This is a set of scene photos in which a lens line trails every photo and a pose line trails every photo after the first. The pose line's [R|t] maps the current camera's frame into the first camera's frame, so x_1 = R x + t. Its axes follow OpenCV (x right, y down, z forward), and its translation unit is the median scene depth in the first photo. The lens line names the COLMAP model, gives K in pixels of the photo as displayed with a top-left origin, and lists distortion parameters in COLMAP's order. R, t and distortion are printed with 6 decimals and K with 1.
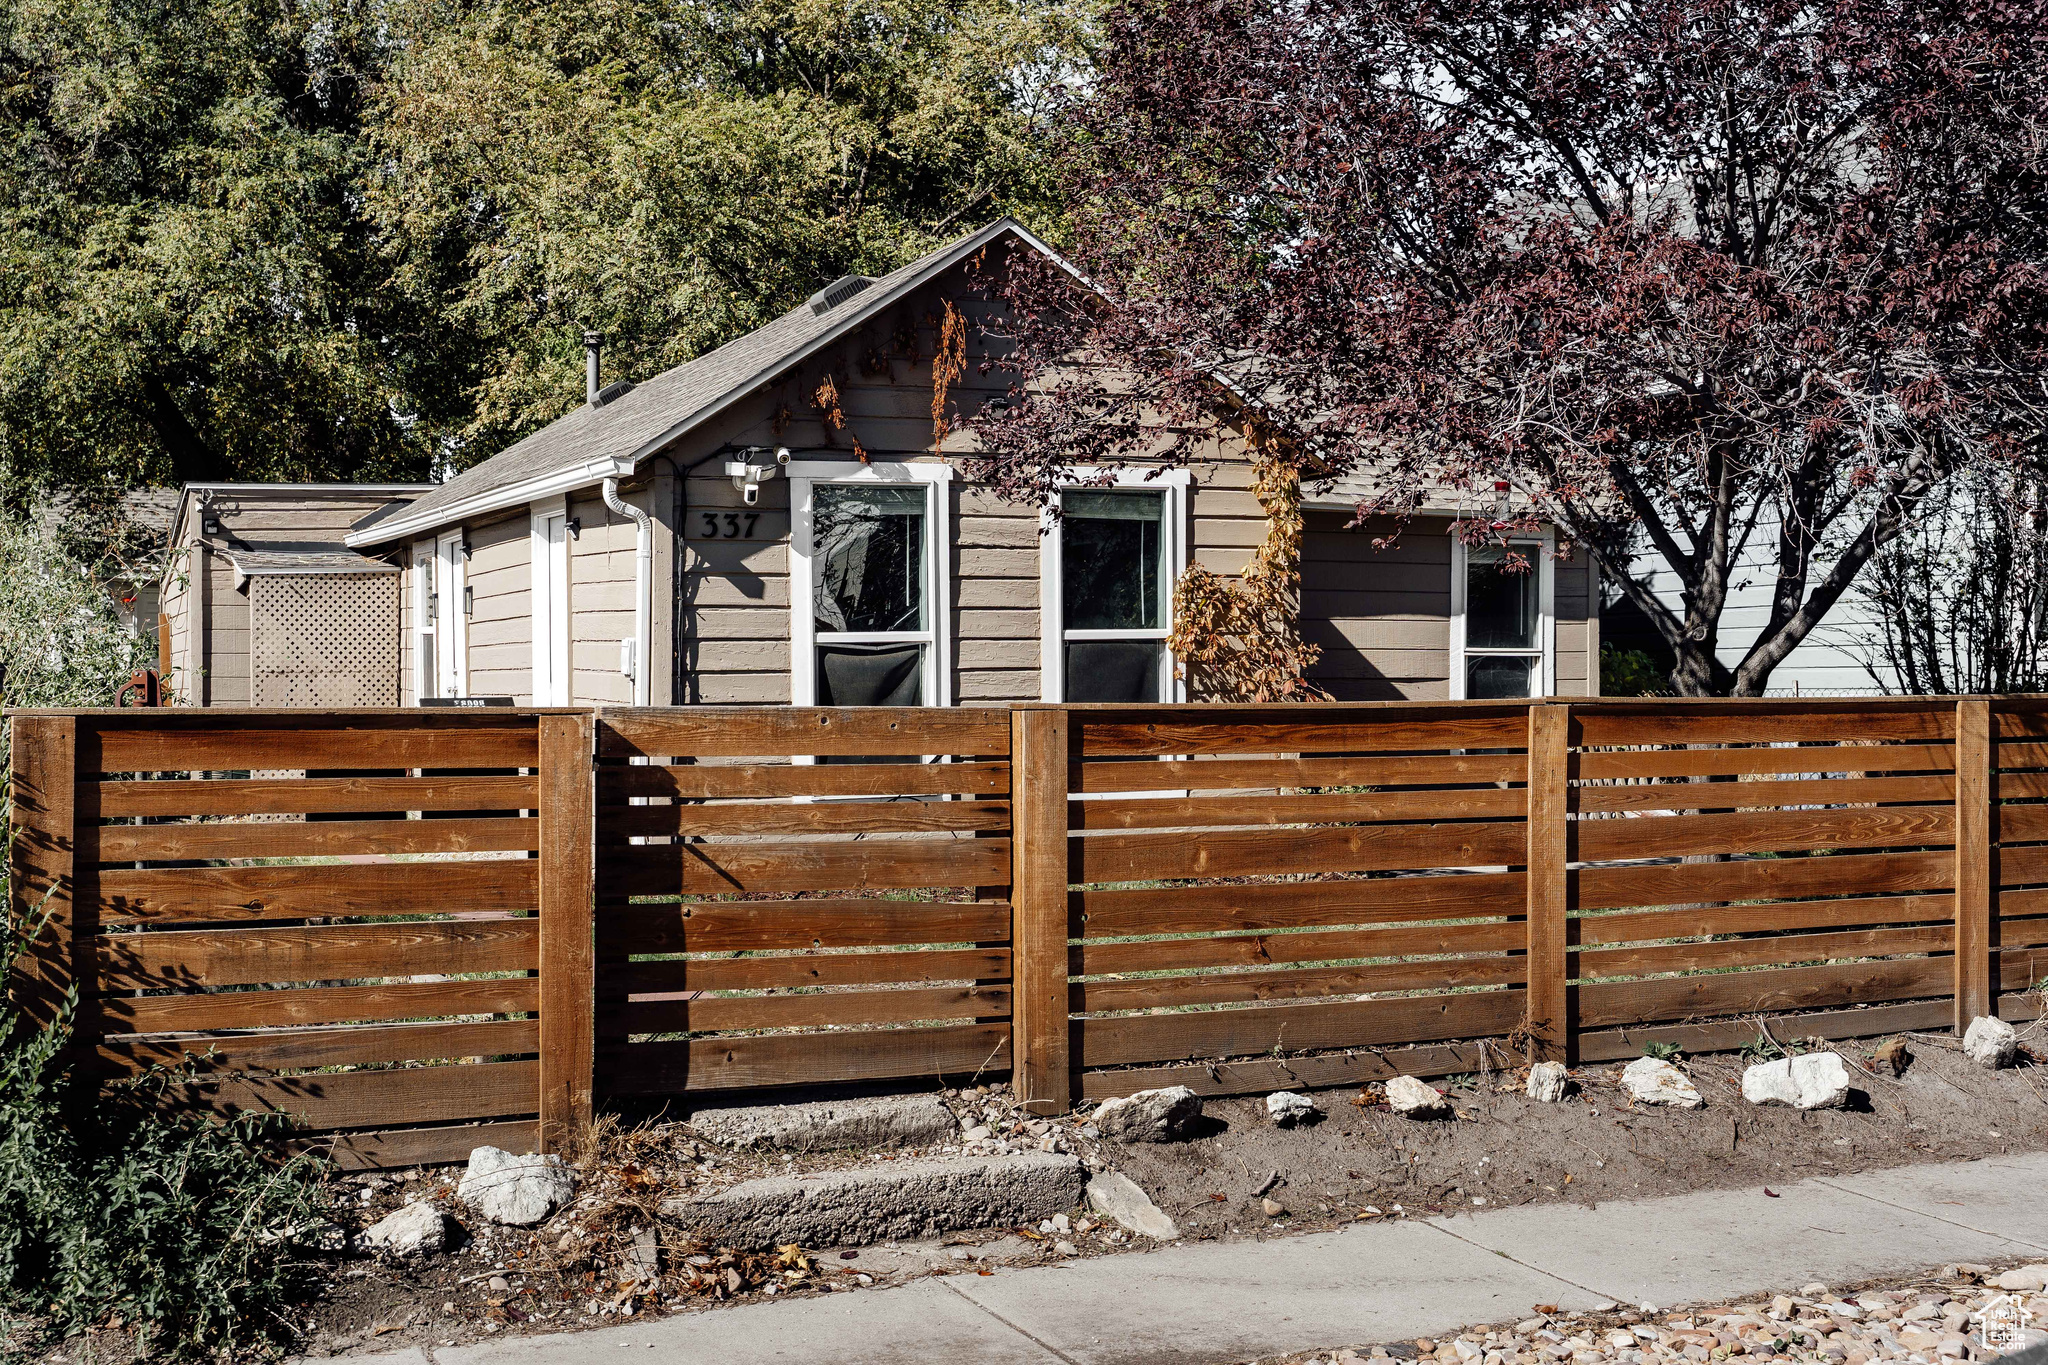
lens RADIAL K [[2423.0, 0, 1024.0], [0, 2423.0, 682.5], [0, 0, 1]] dist [-0.015802, -0.000183]
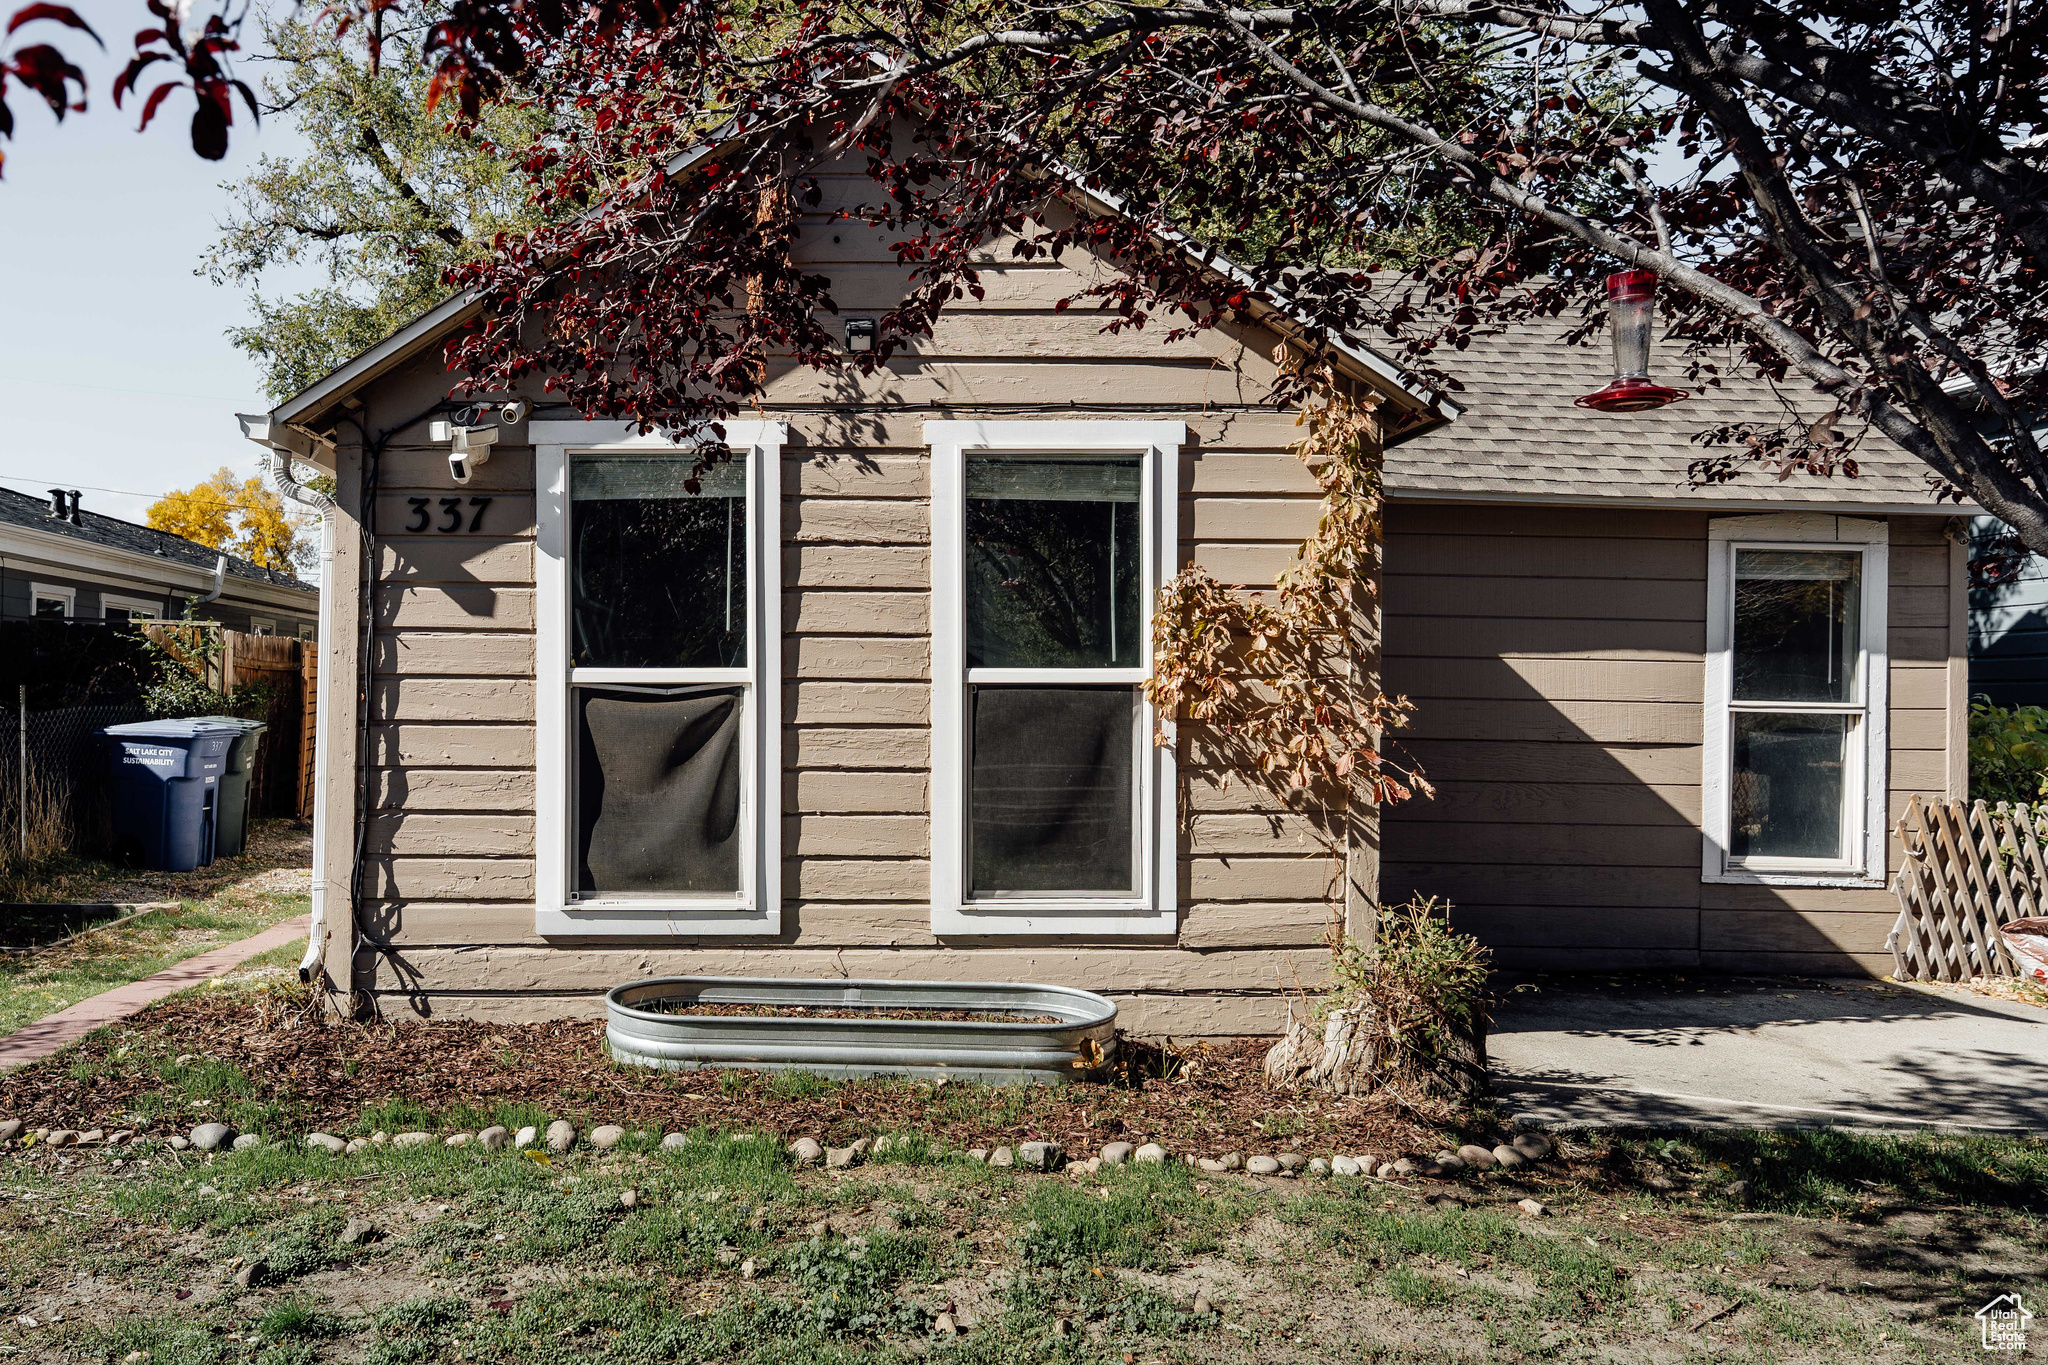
lens RADIAL K [[1311.1, 0, 1024.0], [0, 1311.1, 682.5], [0, 0, 1]] dist [-0.002292, -0.001701]
pose [[0.911213, 0.016495, -0.411604, 0.174240], [-0.018510, 0.999828, -0.000909, -0.017335], [0.411518, 0.008447, 0.911362, 0.665632]]
